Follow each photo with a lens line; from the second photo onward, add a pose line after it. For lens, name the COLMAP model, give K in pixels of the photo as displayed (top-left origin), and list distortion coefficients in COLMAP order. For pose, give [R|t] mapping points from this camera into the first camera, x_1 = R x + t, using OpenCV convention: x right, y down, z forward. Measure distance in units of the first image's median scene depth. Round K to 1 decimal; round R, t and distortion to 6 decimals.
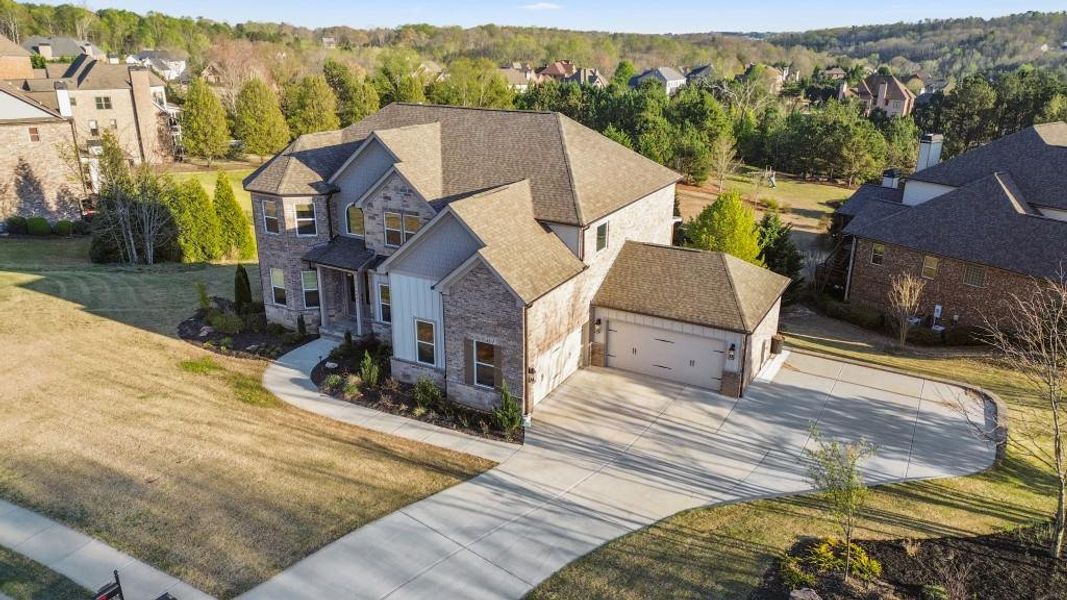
lens RADIAL K [[730.6, 0, 529.7], [0, 730.6, 291.2], [0, 0, 1]] dist [0.063269, -0.051833]
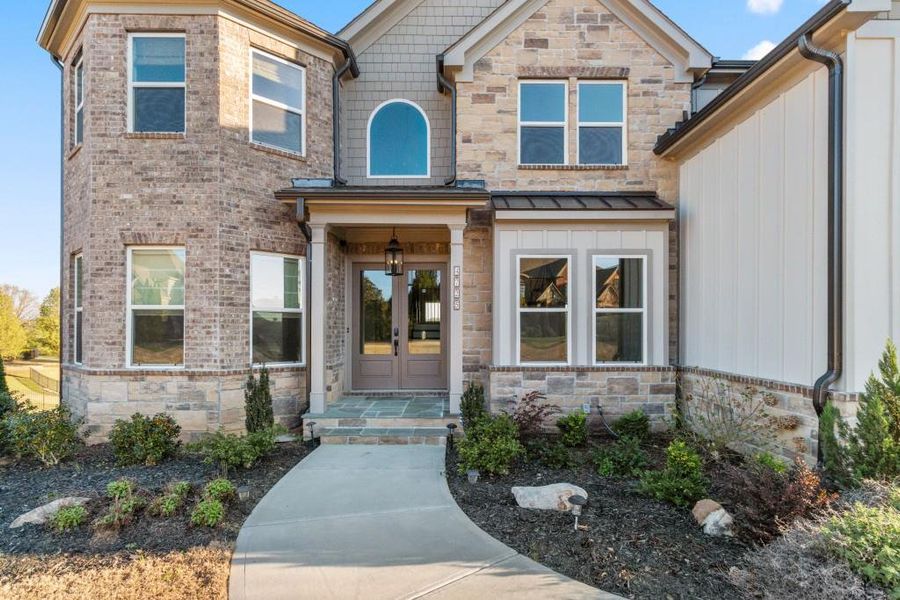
lens RADIAL K [[435.7, 0, 454.1], [0, 435.7, 323.3], [0, 0, 1]] dist [-0.012394, 0.004825]
pose [[0.876208, -0.003774, 0.481919, -0.356351], [0.161035, 0.944786, -0.285390, 0.083734], [-0.454233, 0.327667, 0.828436, 0.882076]]
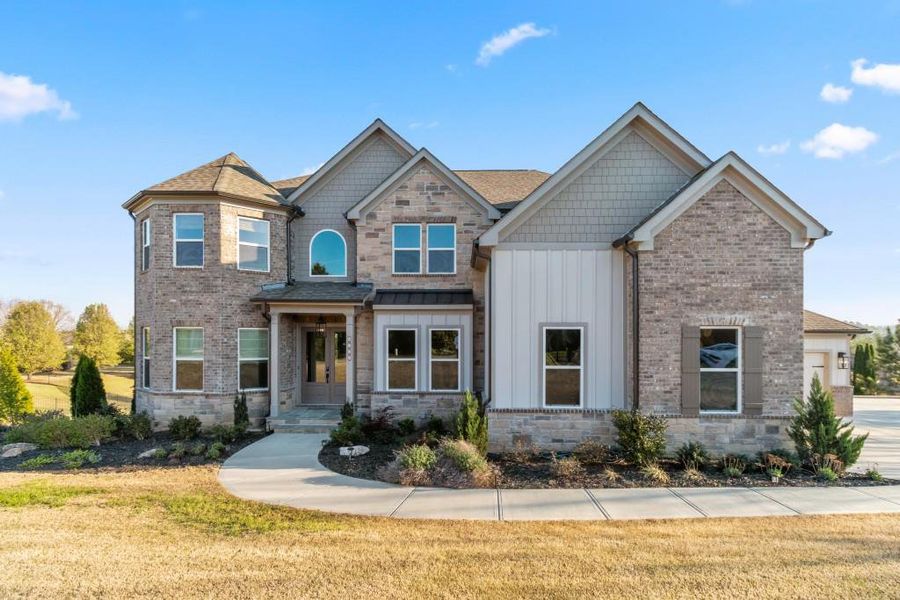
lens RADIAL K [[435.7, 0, 450.0], [0, 435.7, 335.2], [0, 0, 1]] dist [-0.012394, 0.004825]
pose [[0.893701, -0.004953, 0.448636, -0.345938], [0.148383, 0.946934, -0.285130, 0.120459], [-0.423417, 0.321391, 0.847010, 0.676608]]
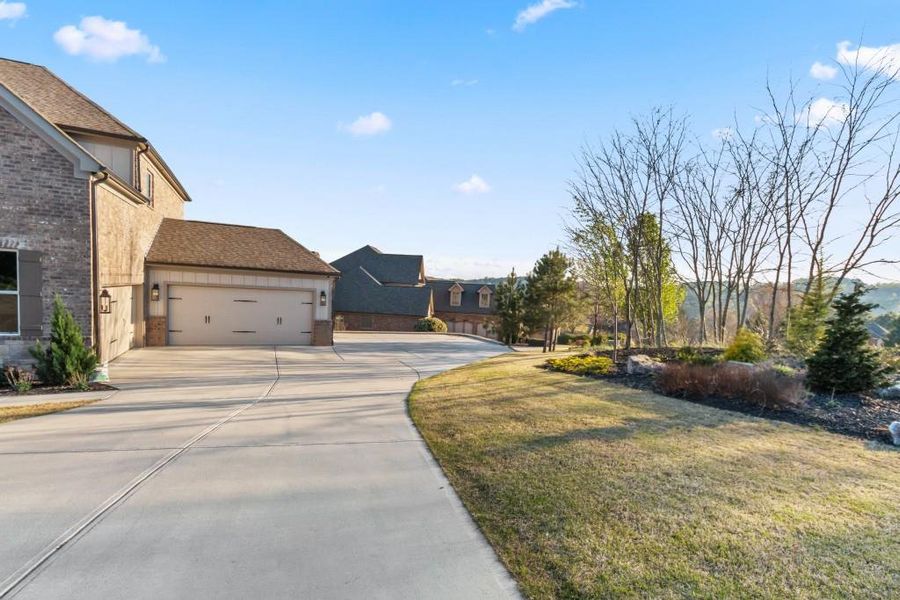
lens RADIAL K [[448.1, 0, 466.4], [0, 448.1, 320.2], [0, 0, 1]] dist [0.002130, -0.000717]
pose [[0.579400, -0.033991, 0.814334, -0.114250], [0.214057, 0.970403, -0.111796, 0.206555], [-0.786432, 0.239089, 0.569527, 0.437006]]
